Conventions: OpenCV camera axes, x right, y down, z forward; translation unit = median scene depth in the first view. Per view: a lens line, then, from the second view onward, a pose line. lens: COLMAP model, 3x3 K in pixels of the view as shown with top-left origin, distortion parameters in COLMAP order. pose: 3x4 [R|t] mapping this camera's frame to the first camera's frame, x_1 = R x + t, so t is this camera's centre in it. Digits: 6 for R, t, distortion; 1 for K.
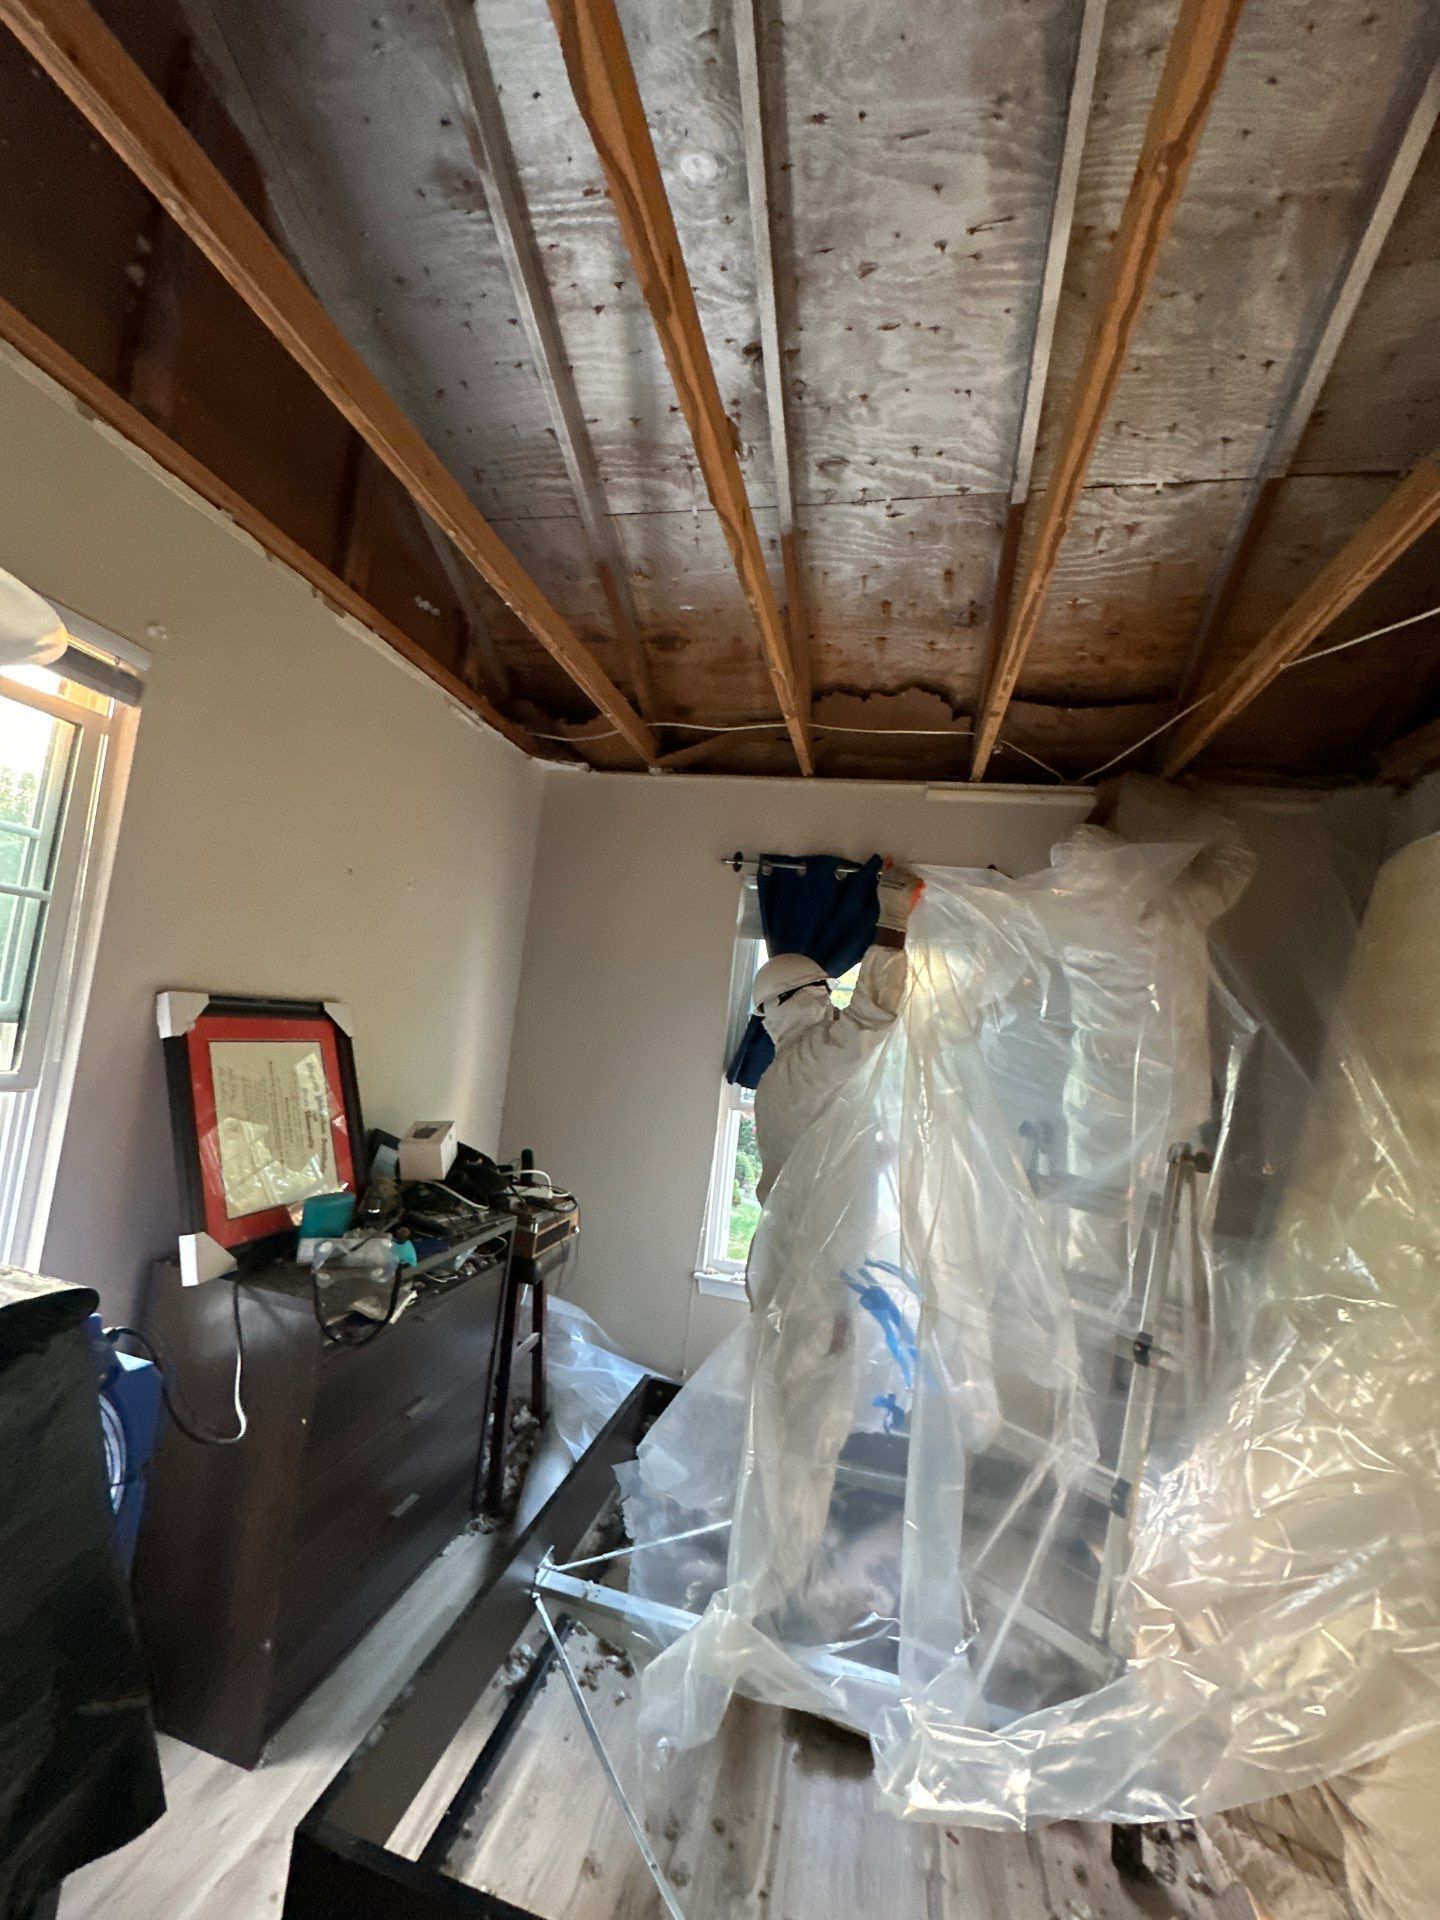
lens RADIAL K [[807.2, 0, 714.2], [0, 807.2, 939.6], [0, 0, 1]] dist [-0.001307, -0.000167]
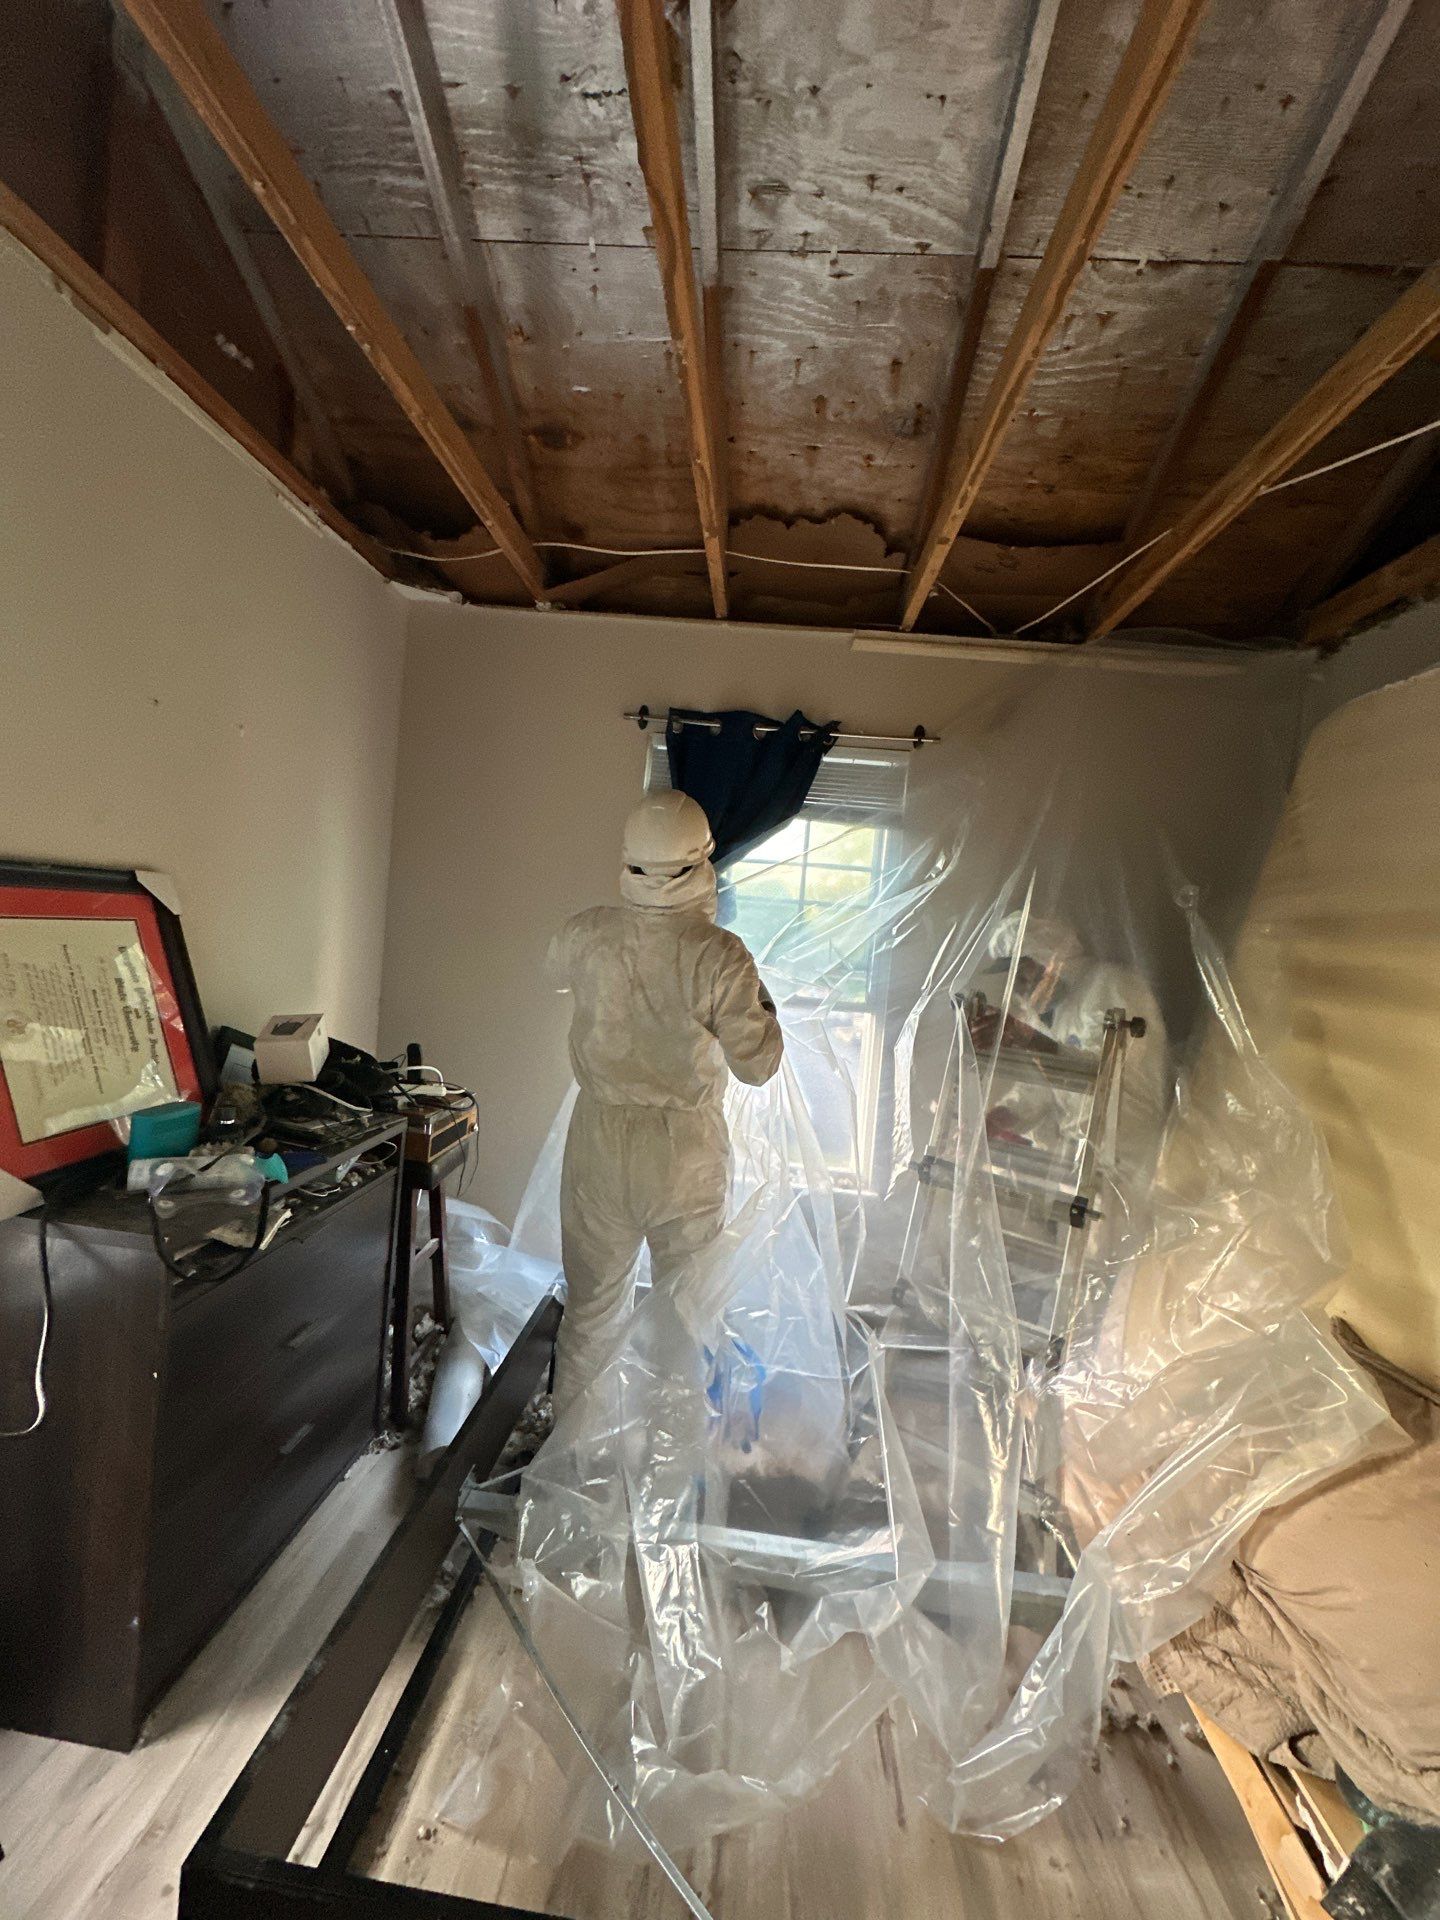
lens RADIAL K [[807.2, 0, 723.2], [0, 807.2, 955.2], [0, 0, 1]] dist [-0.001307, -0.000167]
pose [[0.987046, -0.022804, 0.158808, -0.042073], [-0.001532, 0.988463, 0.151458, 0.036416], [-0.160430, -0.149739, 0.975623, 0.120334]]
